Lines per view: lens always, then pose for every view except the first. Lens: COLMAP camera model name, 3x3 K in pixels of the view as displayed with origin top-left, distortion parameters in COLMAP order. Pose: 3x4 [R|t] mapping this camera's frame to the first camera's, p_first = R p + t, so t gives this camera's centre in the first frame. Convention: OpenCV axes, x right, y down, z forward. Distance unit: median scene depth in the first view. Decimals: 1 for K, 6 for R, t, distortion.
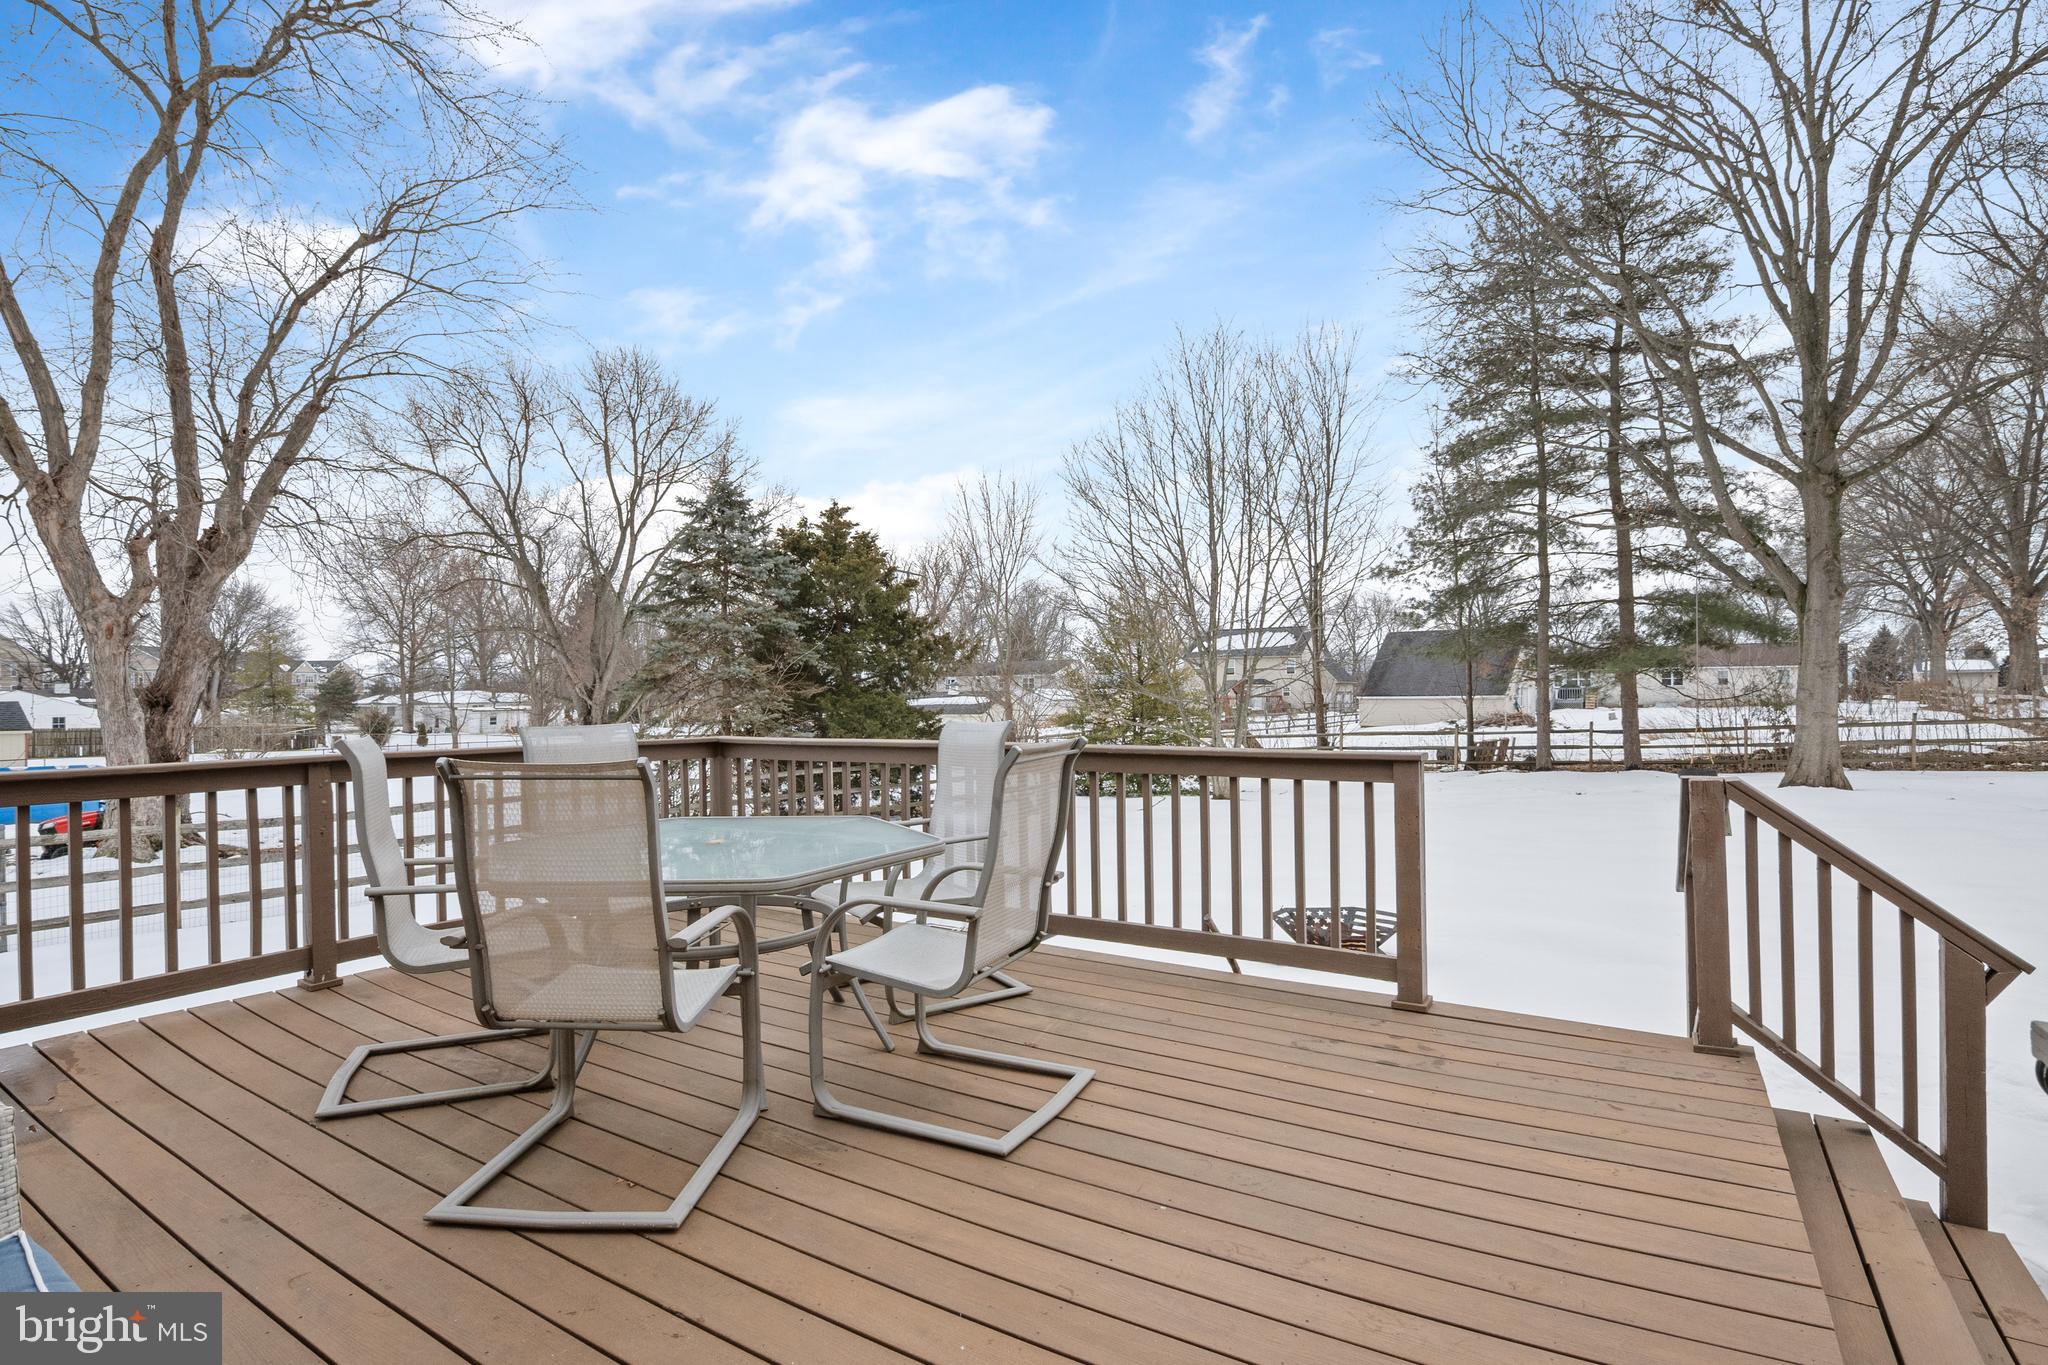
lens RADIAL K [[994.8, 0, 1007.8], [0, 994.8, 684.0], [0, 0, 1]] dist [-0.020063, -0.001038]
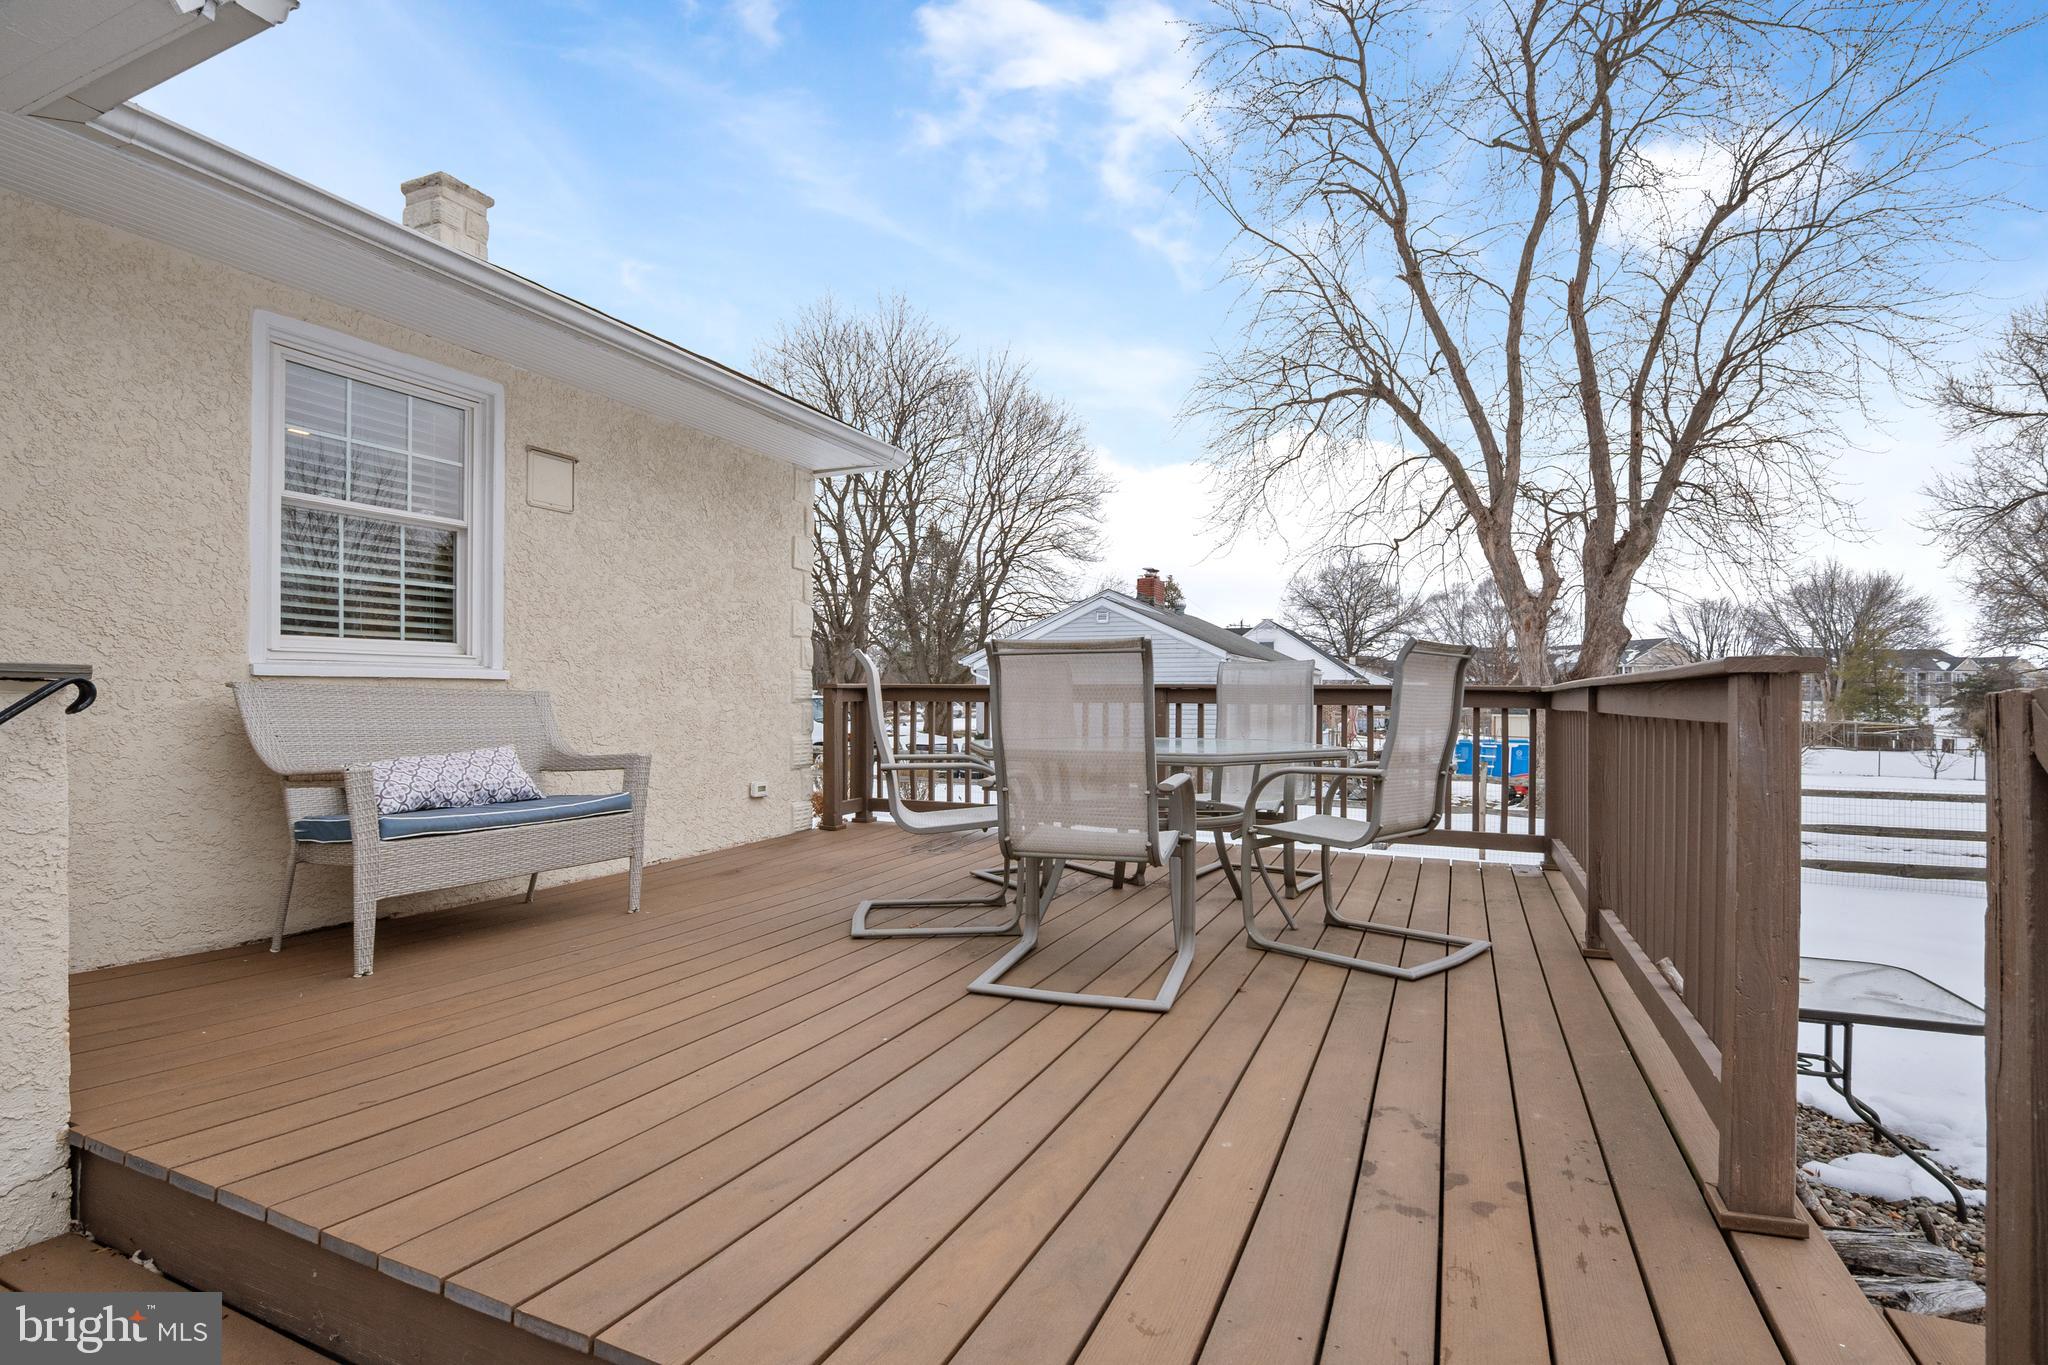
lens RADIAL K [[994.8, 0, 1007.8], [0, 994.8, 684.0], [0, 0, 1]] dist [-0.020063, -0.001038]
pose [[0.158109, -0.005989, -0.987403, 0.200014], [0.004314, 0.999976, -0.005375, 0.023080], [0.987412, -0.003410, 0.158131, 0.154021]]
